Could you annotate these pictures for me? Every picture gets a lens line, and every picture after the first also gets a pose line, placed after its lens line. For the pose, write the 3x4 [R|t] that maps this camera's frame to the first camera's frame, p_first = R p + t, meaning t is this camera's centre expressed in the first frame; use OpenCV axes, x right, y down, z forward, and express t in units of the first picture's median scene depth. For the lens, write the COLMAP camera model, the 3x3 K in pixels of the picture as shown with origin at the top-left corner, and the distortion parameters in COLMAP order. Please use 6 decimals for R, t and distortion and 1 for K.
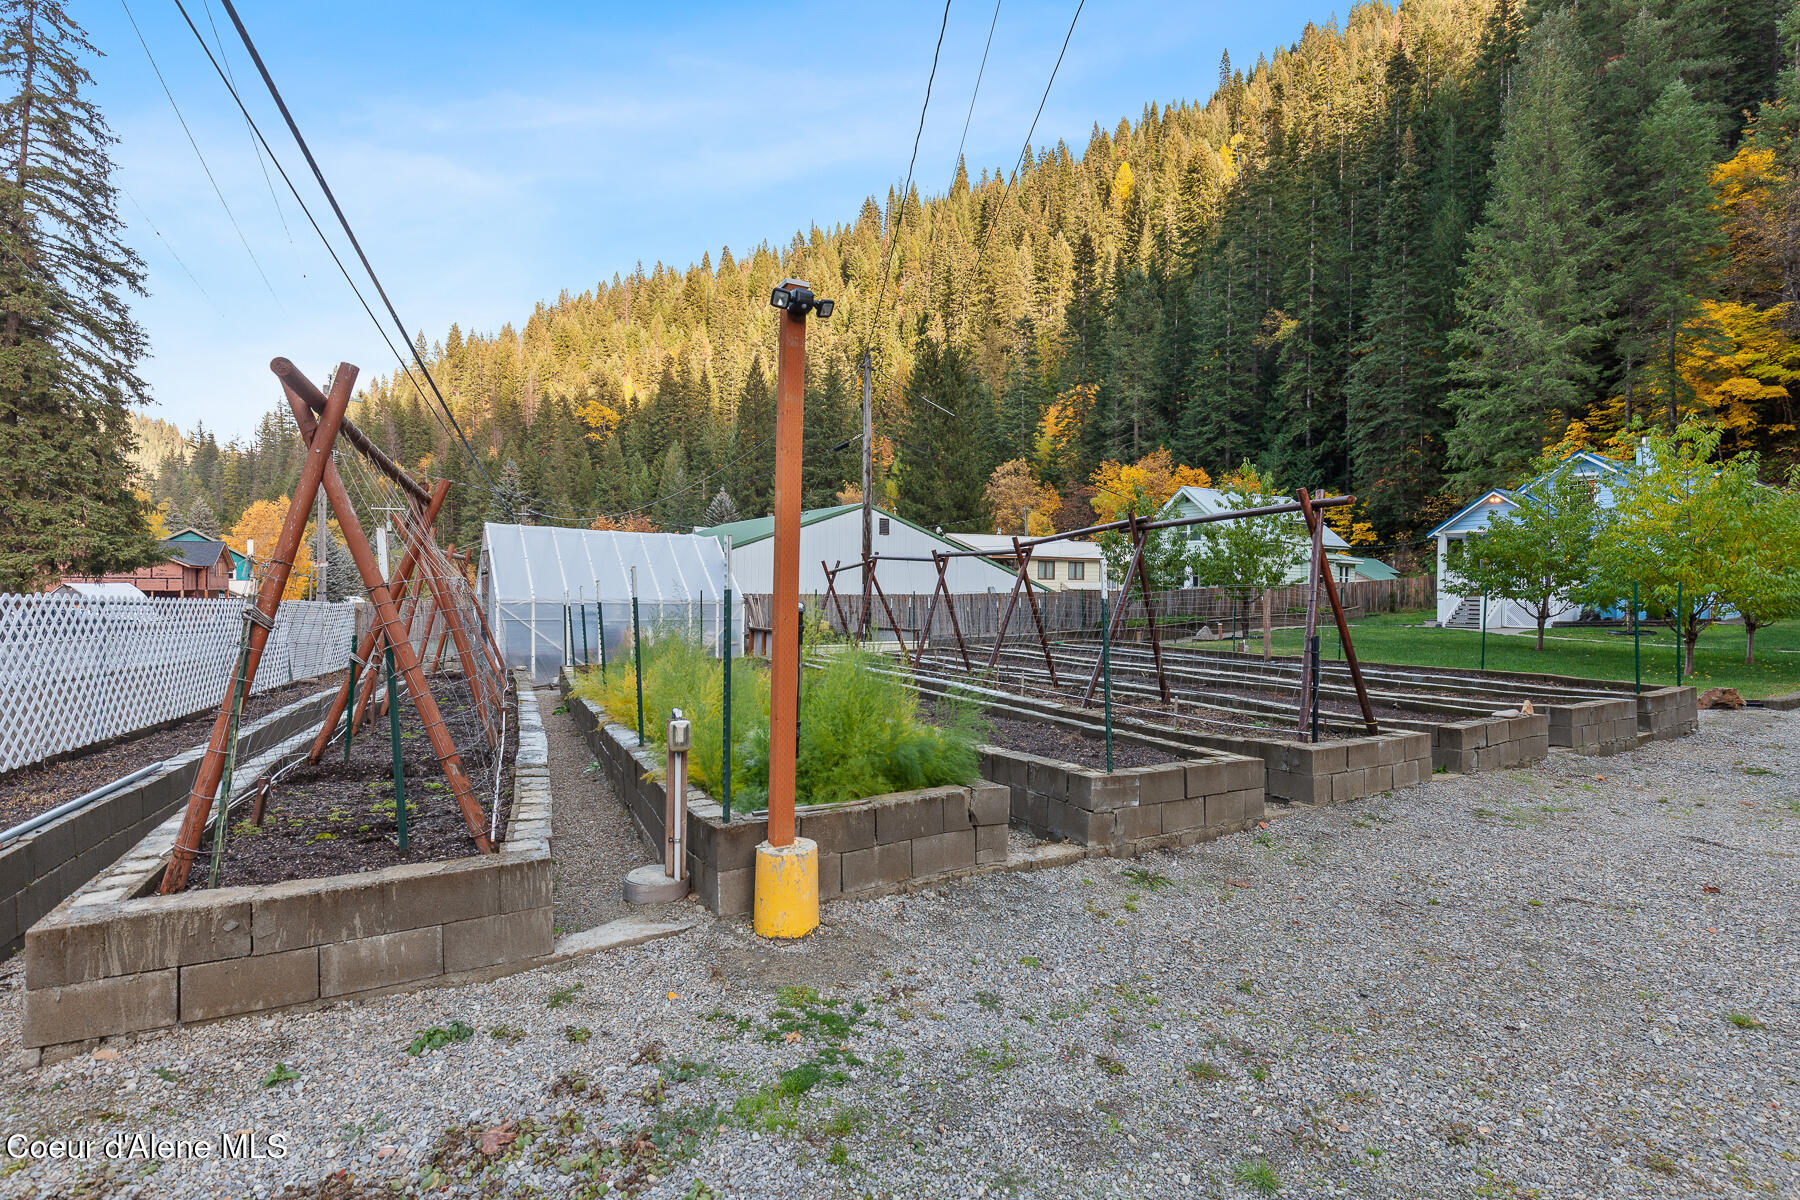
lens RADIAL K [[818.9, 0, 900.0], [0, 818.9, 600.0], [0, 0, 1]] dist [0.001186, 0.000442]
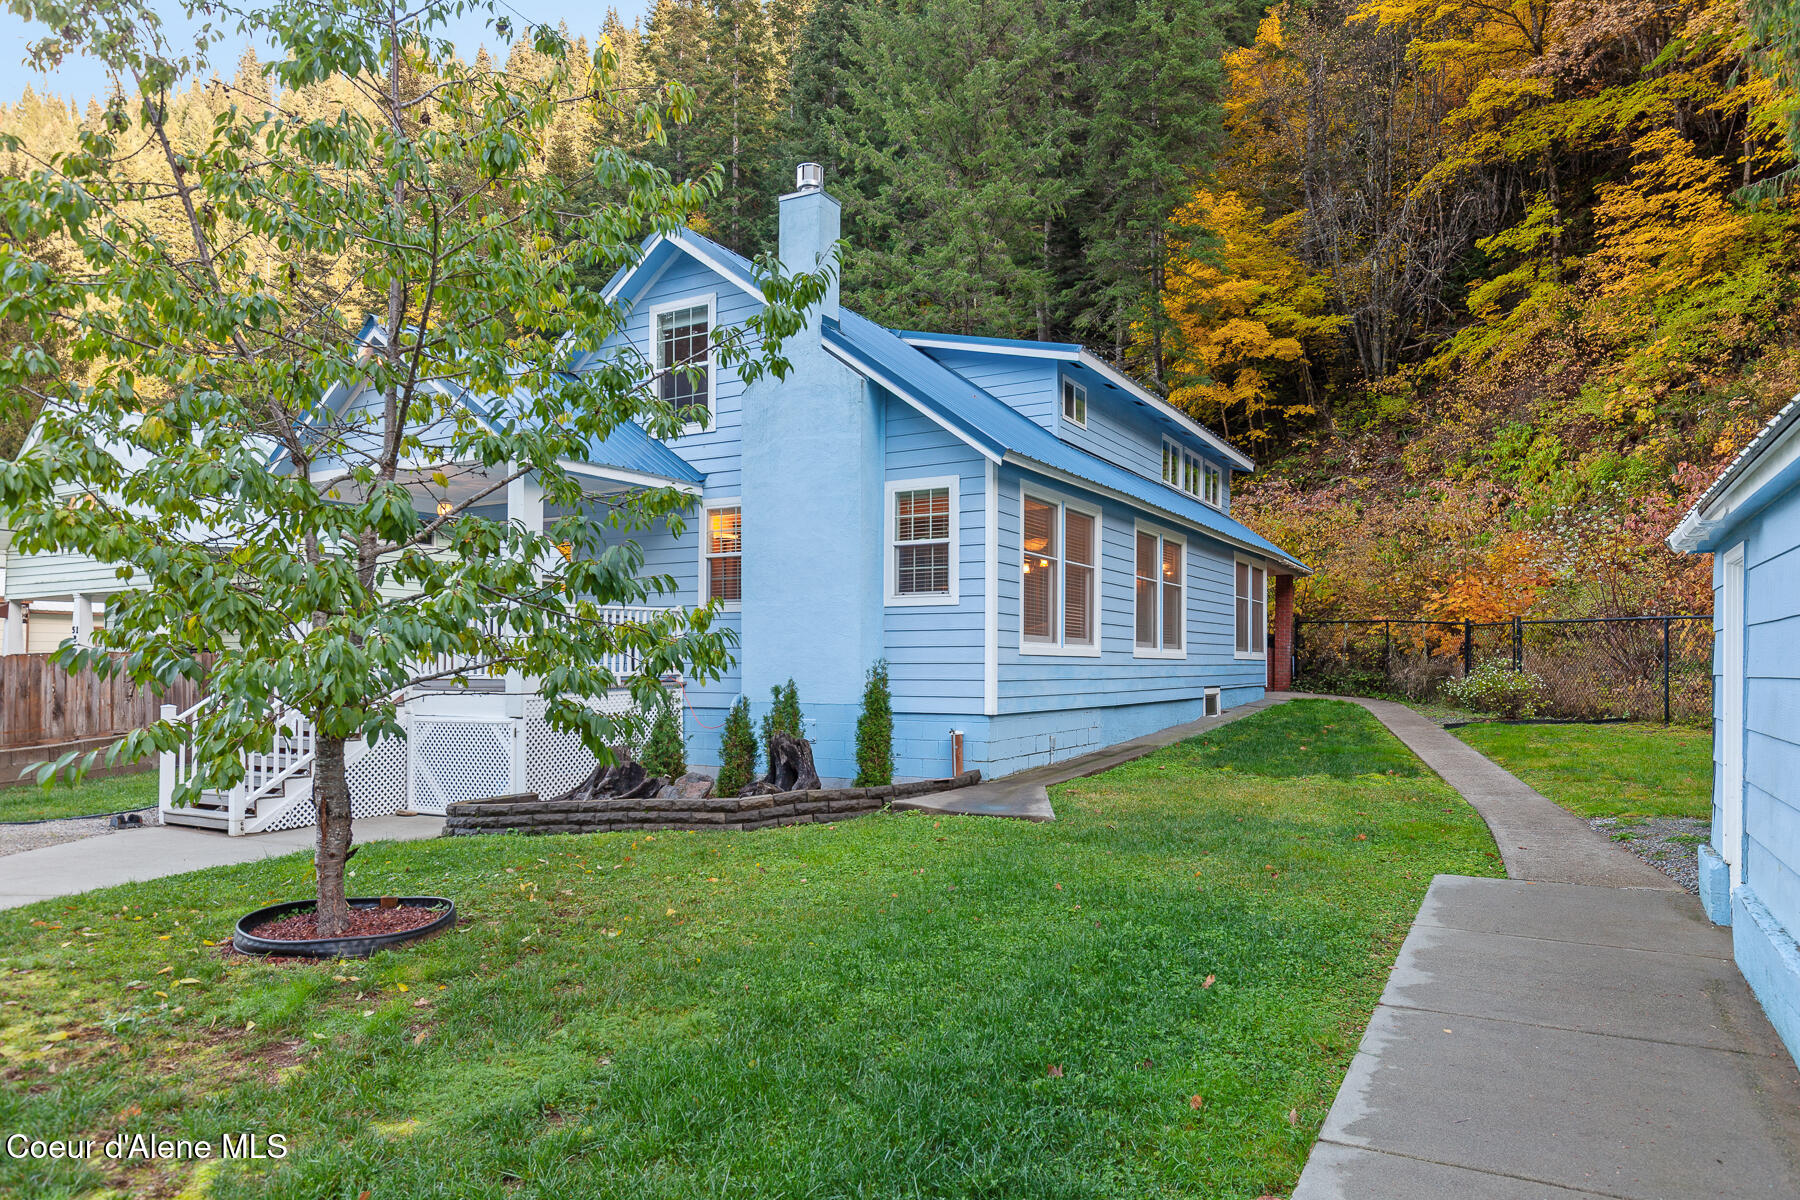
lens RADIAL K [[1073.1, 0, 904.0], [0, 1073.1, 655.5], [0, 0, 1]] dist [-0.001438, 0.000225]
pose [[0.915626, -0.001038, 0.402030, 0.302841], [0.009757, 0.999759, -0.019641, -0.004544], [-0.401913, 0.021906, 0.915416, 0.241568]]
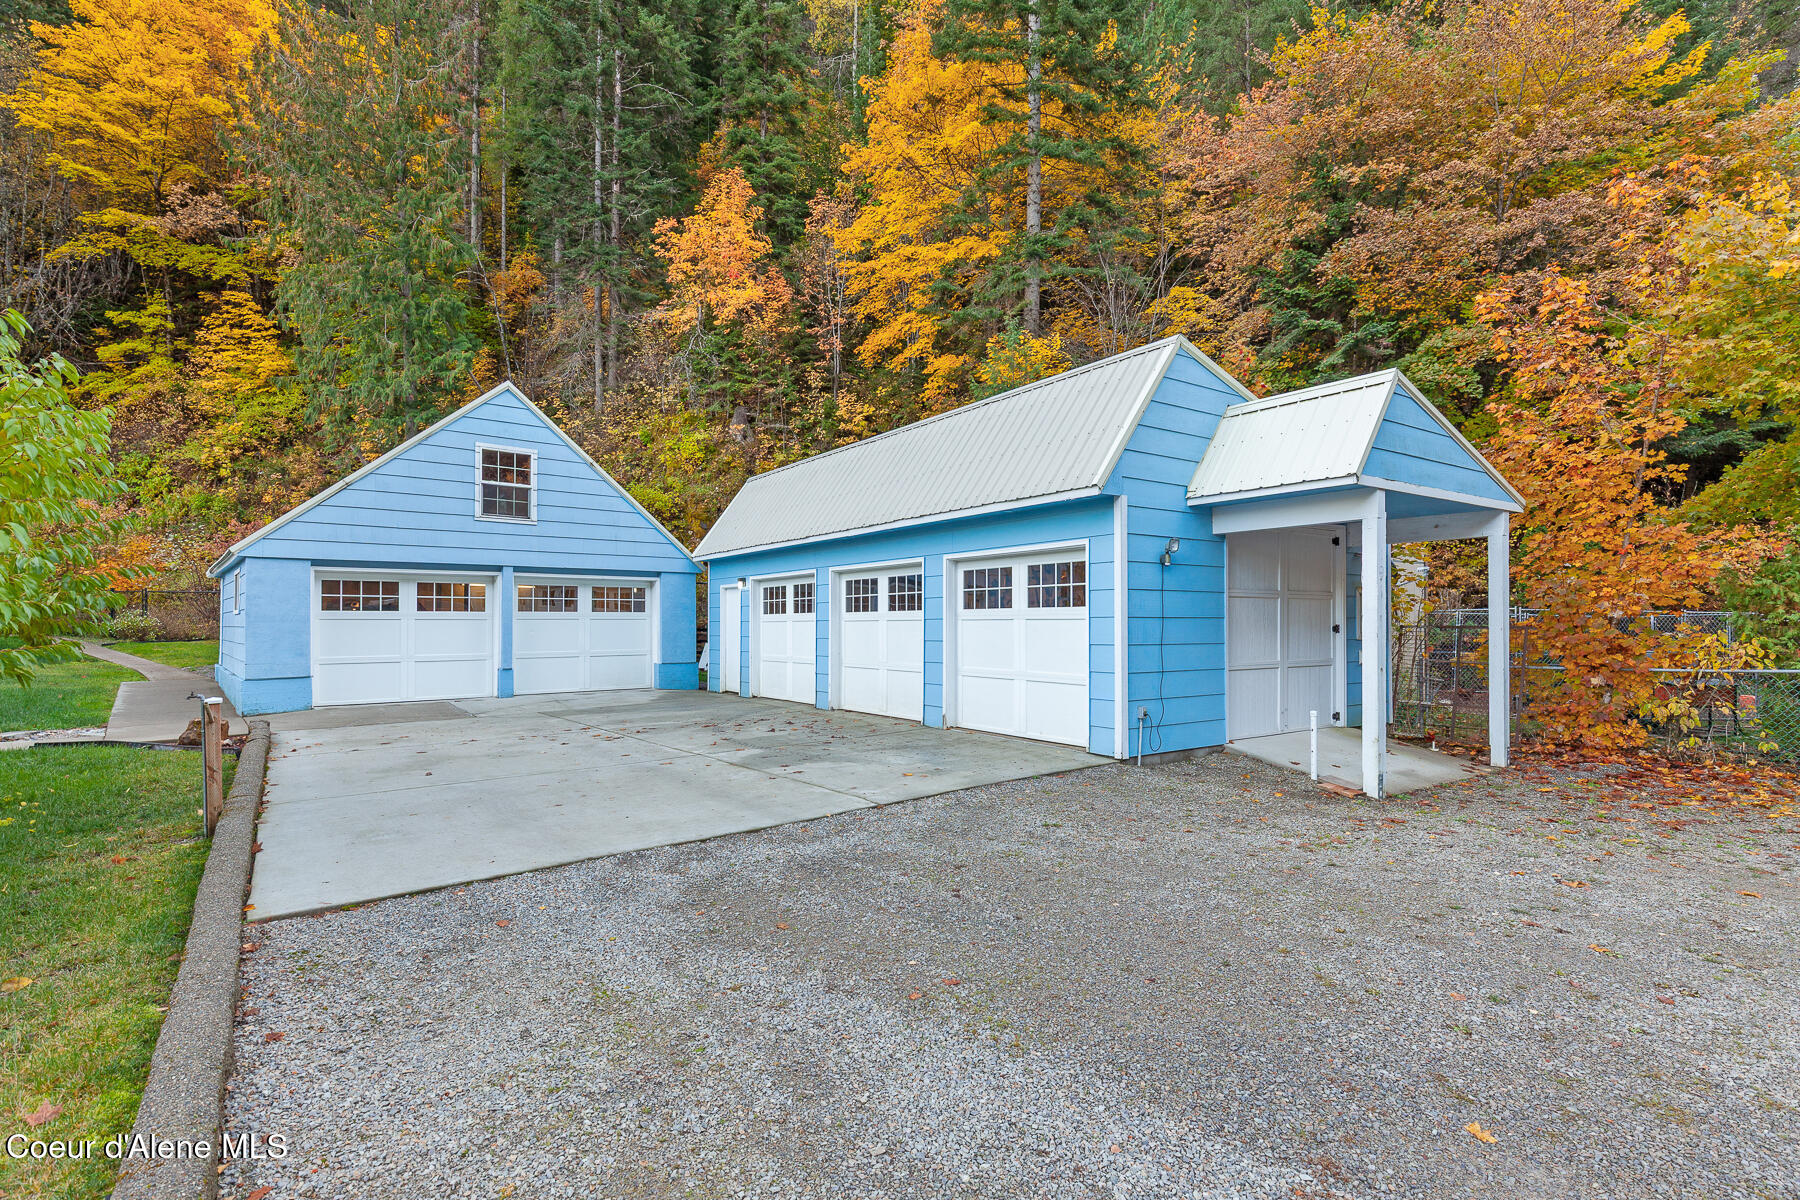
lens RADIAL K [[872.4, 0, 898.2], [0, 872.4, 612.0], [0, 0, 1]] dist [-0.001675, 0.000977]
pose [[-0.089217, 0.004325, 0.996003, 0.148613], [0.014265, 0.999894, -0.003064, -0.001199], [-0.995910, 0.013935, -0.089269, 0.134867]]
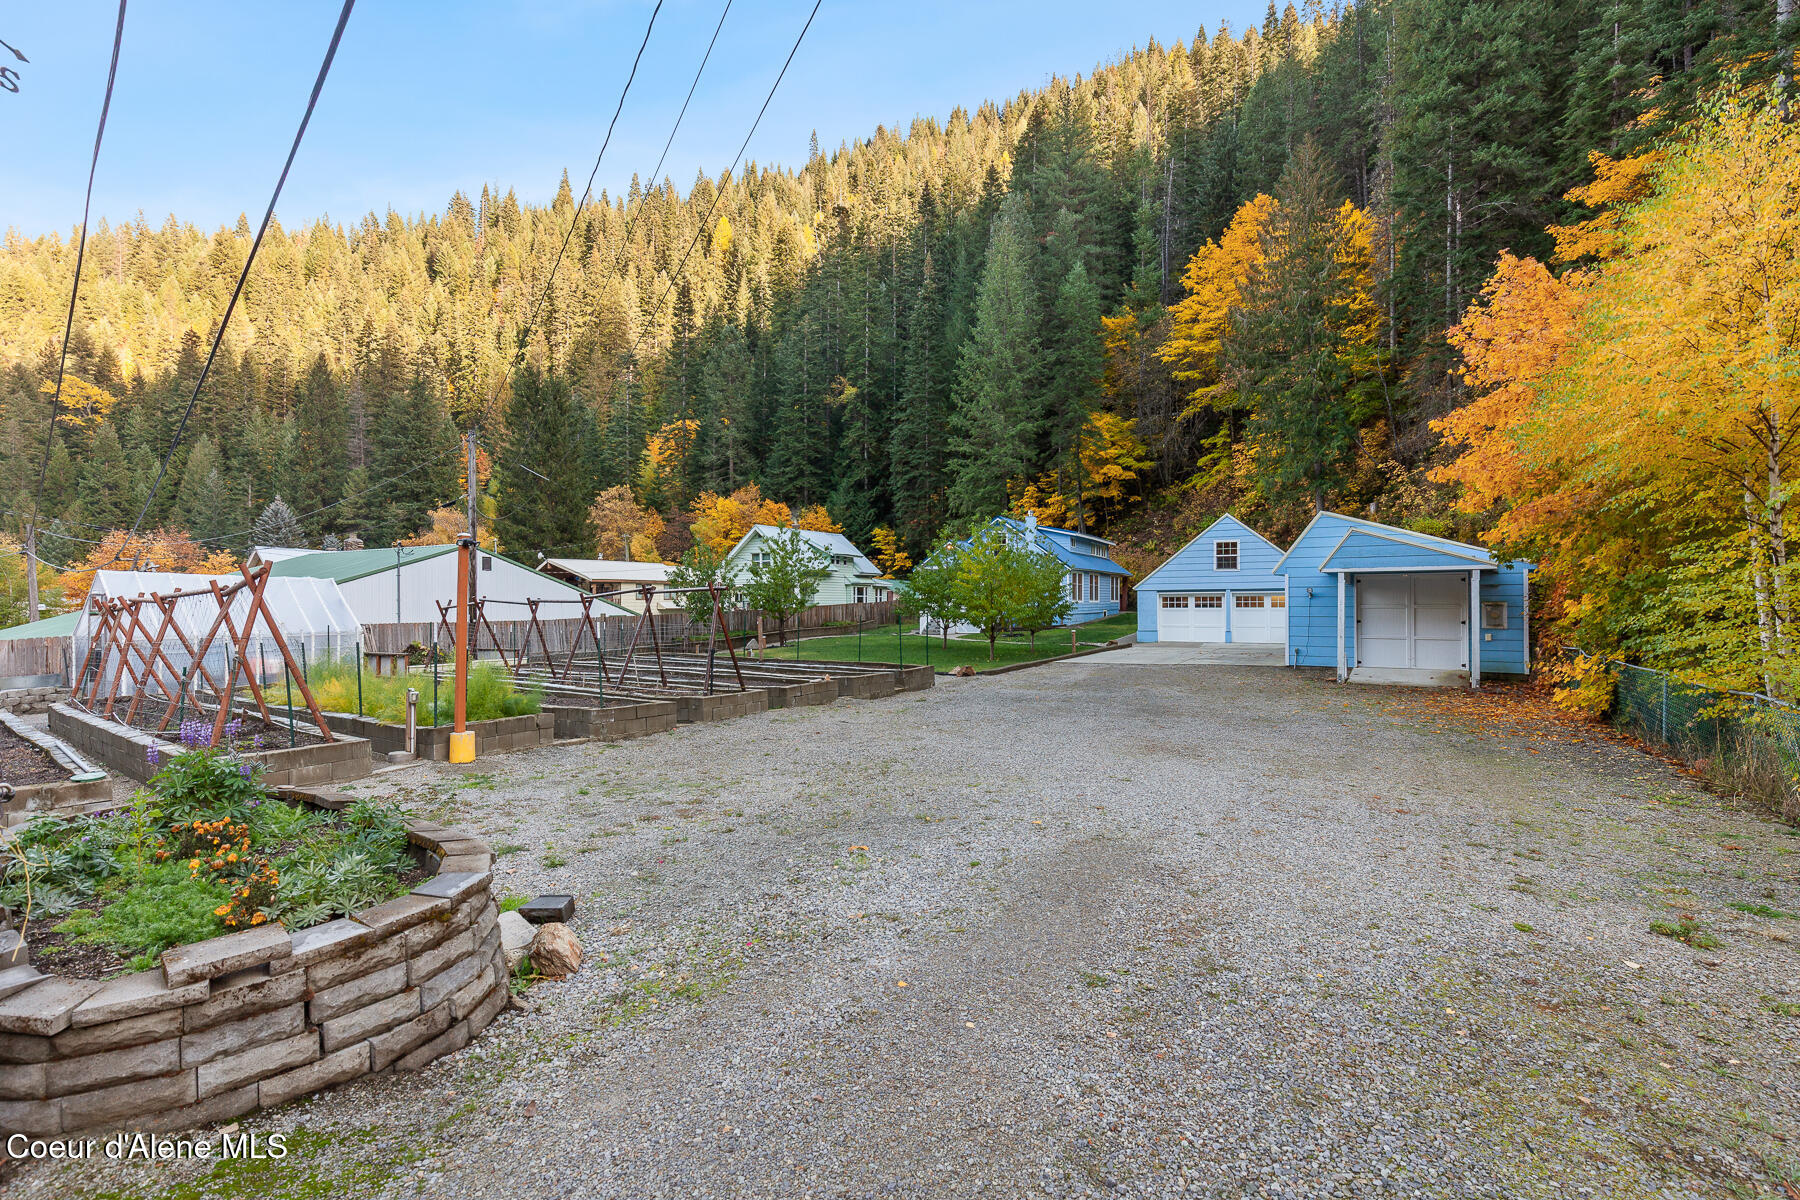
lens RADIAL K [[803.3, 0, 900.0], [0, 803.3, 600.0], [0, 0, 1]] dist [0.005184, -0.001225]
pose [[0.895123, -0.007423, 0.445757, -0.001046], [0.013677, 0.999848, -0.010815, -0.005119], [-0.445609, 0.015777, 0.895089, -0.103872]]
